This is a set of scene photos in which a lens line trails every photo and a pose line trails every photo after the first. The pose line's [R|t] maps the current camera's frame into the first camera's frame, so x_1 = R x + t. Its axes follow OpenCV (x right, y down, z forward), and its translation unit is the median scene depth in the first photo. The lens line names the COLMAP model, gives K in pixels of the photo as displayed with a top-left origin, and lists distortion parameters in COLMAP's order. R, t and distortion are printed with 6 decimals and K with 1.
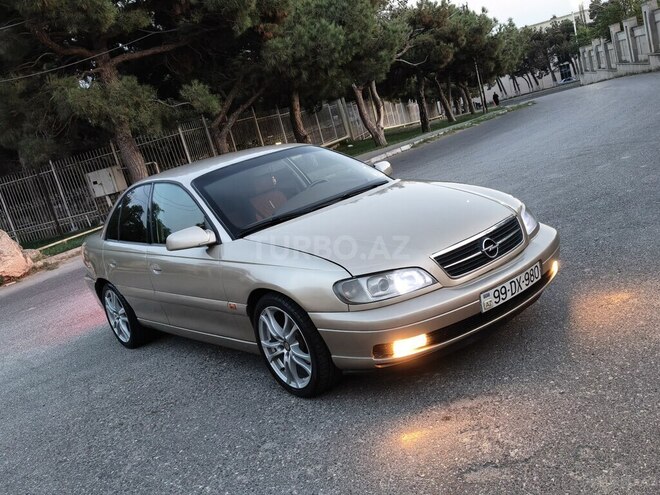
lens RADIAL K [[637.4, 0, 332.7], [0, 637.4, 246.6], [0, 0, 1]] dist [0.126733, -0.326534]
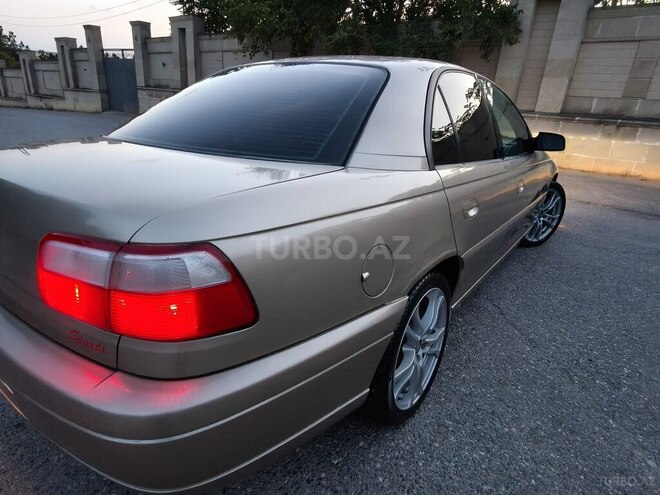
lens RADIAL K [[398.3, 0, 329.0], [0, 398.3, 244.2], [0, 0, 1]] dist [-0.000196, -0.000422]
pose [[0.366213, -0.055515, 0.928874, -0.354495], [0.038745, 0.998263, 0.044387, -0.082387], [-0.929724, 0.019735, 0.367727, 1.157953]]
